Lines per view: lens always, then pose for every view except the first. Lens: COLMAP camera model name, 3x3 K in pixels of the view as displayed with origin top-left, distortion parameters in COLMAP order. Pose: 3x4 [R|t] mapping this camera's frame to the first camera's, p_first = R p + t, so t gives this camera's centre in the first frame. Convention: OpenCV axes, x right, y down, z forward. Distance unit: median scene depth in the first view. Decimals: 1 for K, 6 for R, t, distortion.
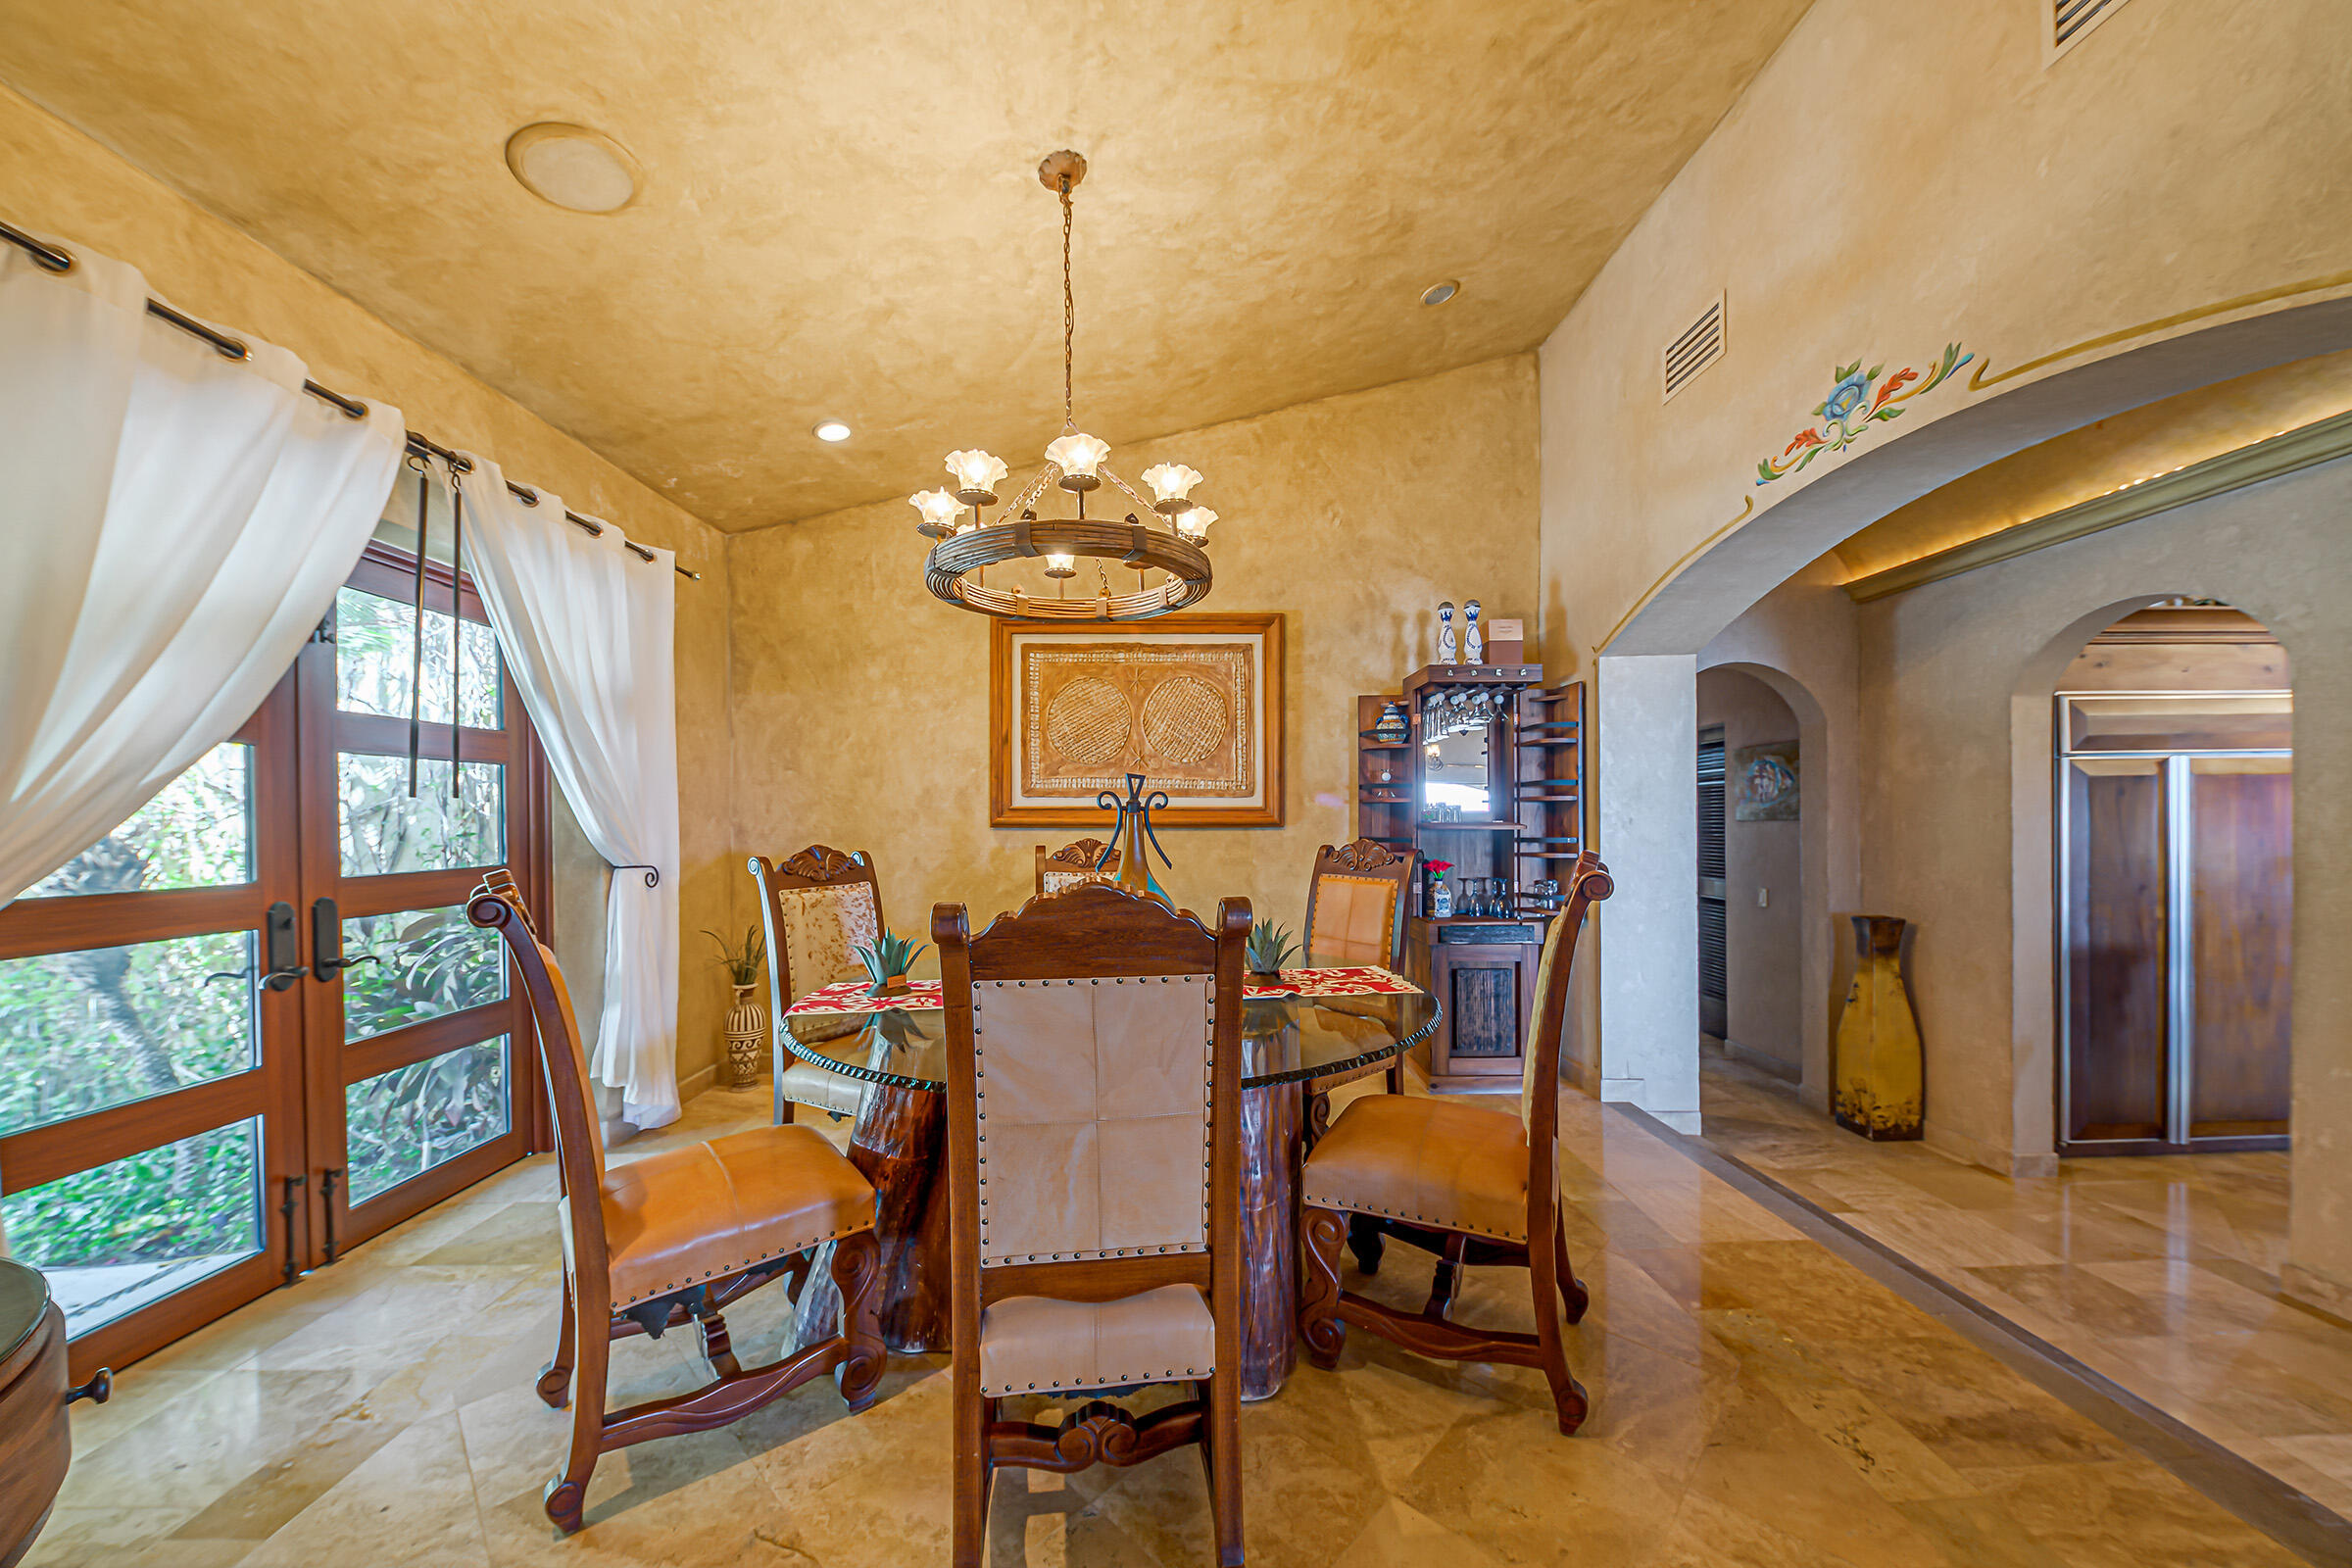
lens RADIAL K [[817.0, 0, 1199.7], [0, 817.0, 823.9], [0, 0, 1]] dist [0.001106, -0.000099]
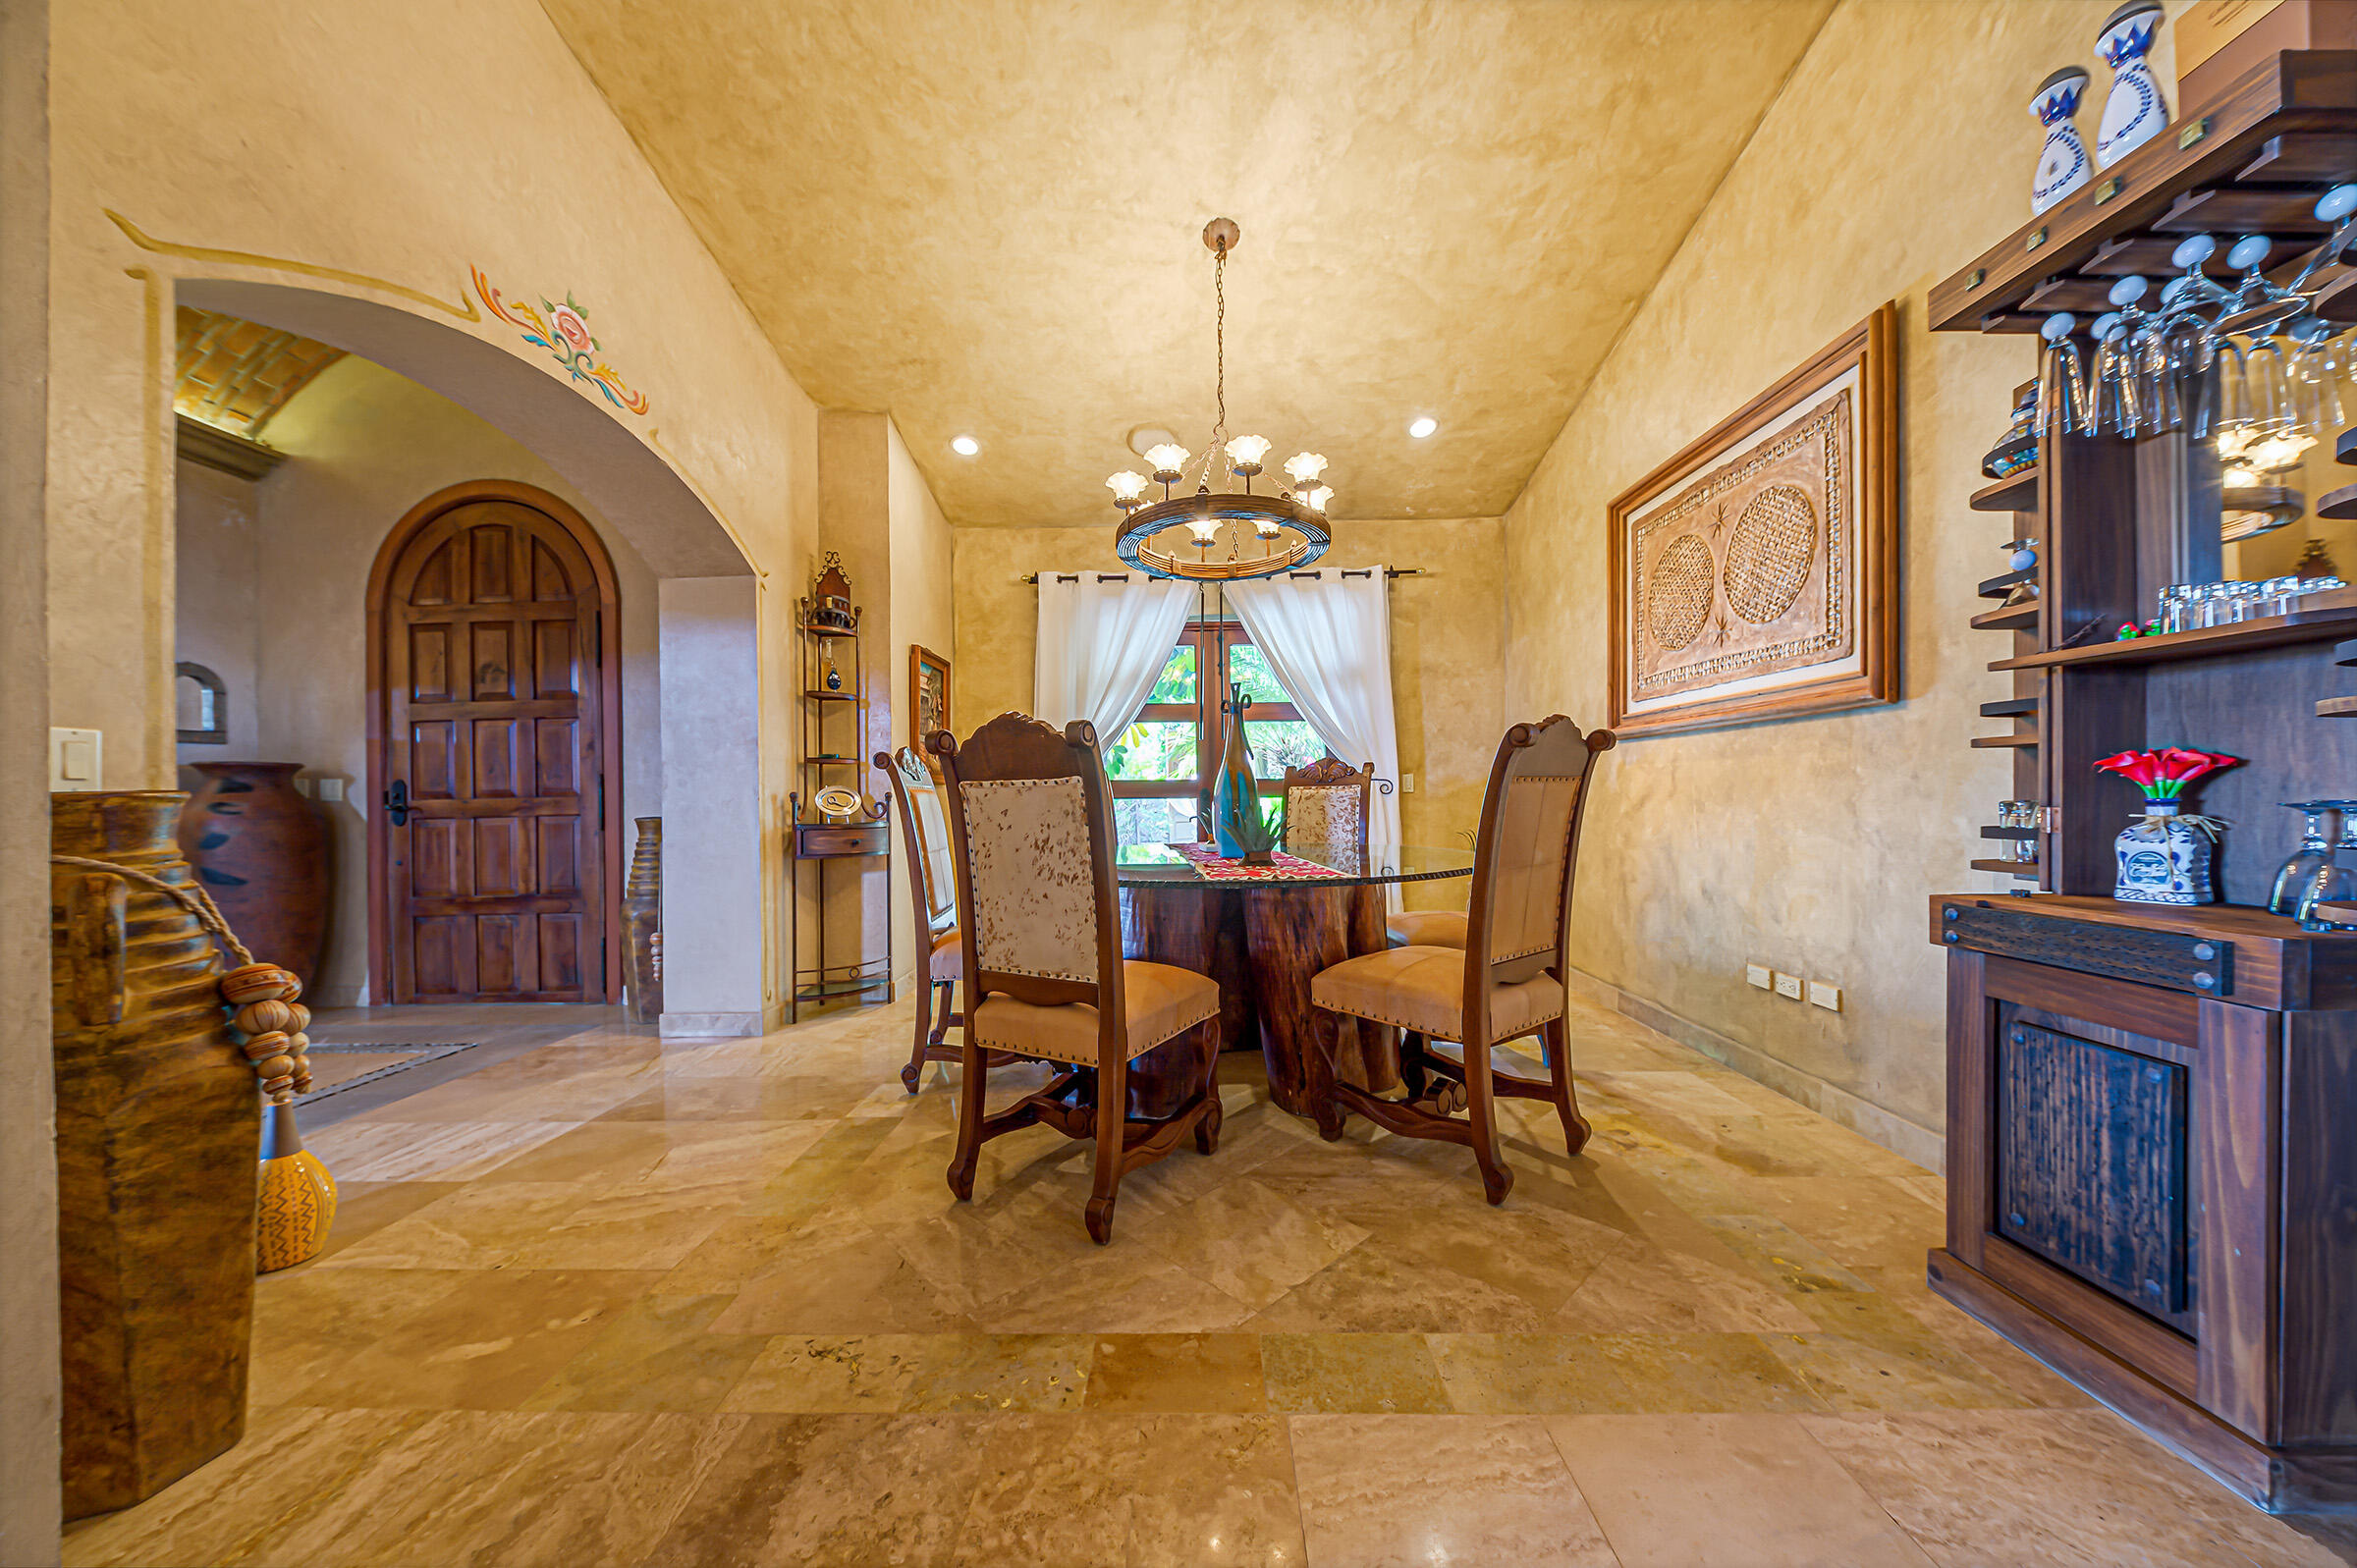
lens RADIAL K [[818.6, 0, 1186.0], [0, 818.6, 803.2], [0, 0, 1]] dist [0.001106, -0.000099]
pose [[-0.052889, 0.011124, -0.998538, 0.956754], [0.006478, 0.999921, 0.010796, 0.087414], [0.998579, -0.005898, -0.052957, 0.823454]]
